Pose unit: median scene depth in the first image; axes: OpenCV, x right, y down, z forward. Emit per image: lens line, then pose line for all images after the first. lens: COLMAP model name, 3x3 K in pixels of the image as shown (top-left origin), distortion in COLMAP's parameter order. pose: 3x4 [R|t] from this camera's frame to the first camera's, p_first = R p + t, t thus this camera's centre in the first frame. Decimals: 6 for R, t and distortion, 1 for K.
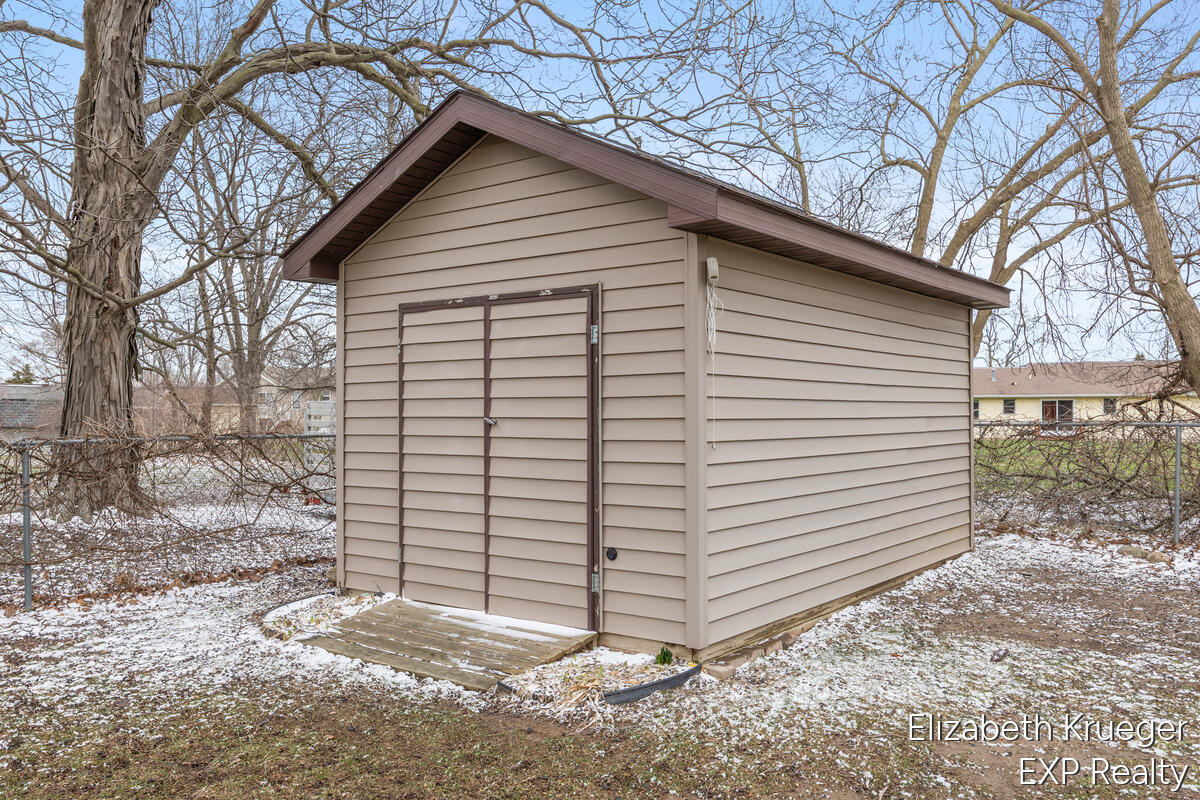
lens RADIAL K [[990.3, 0, 597.9], [0, 990.3, 405.2], [0, 0, 1]] dist [0.016772, 0.005415]
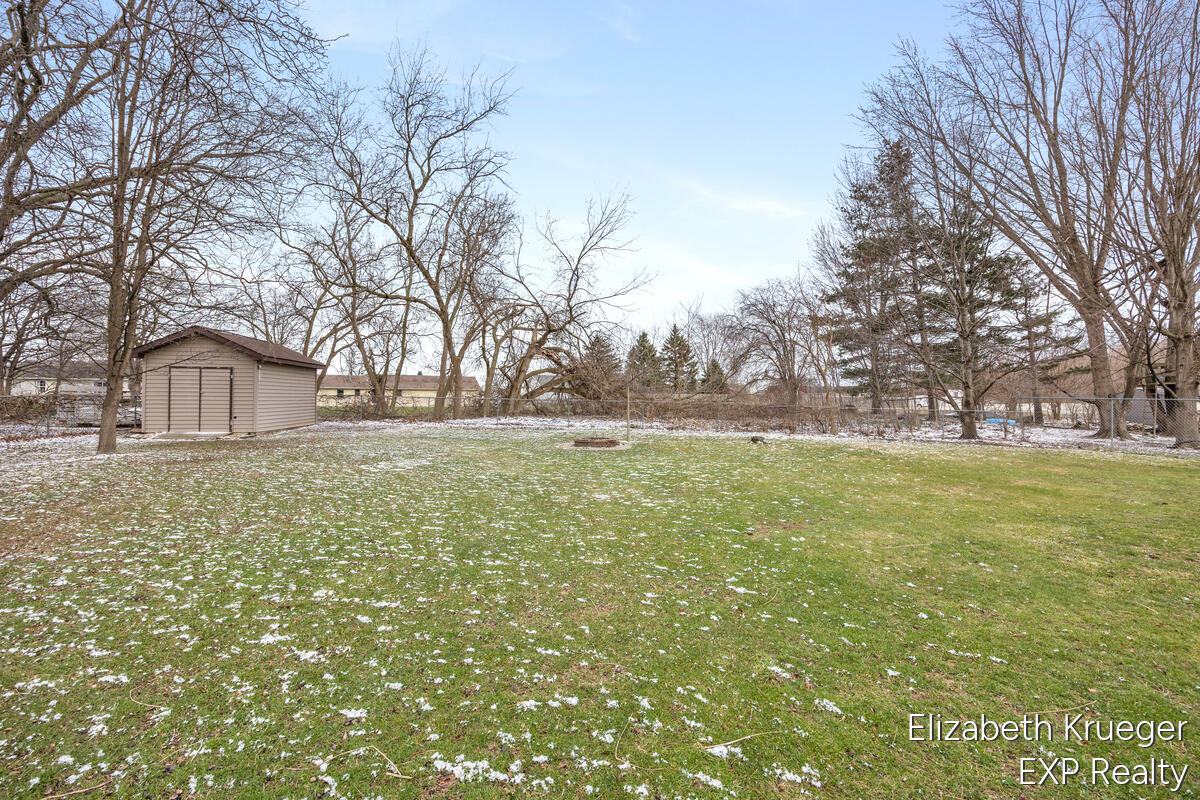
lens RADIAL K [[482.4, 0, 594.0], [0, 482.4, 403.0], [0, 0, 1]] dist [-0.001261, -0.000021]
pose [[0.674792, 0.000301, 0.738008, -0.509043], [-0.015304, 0.999791, 0.013585, 0.005003], [-0.737849, -0.020462, 0.674656, -1.859659]]
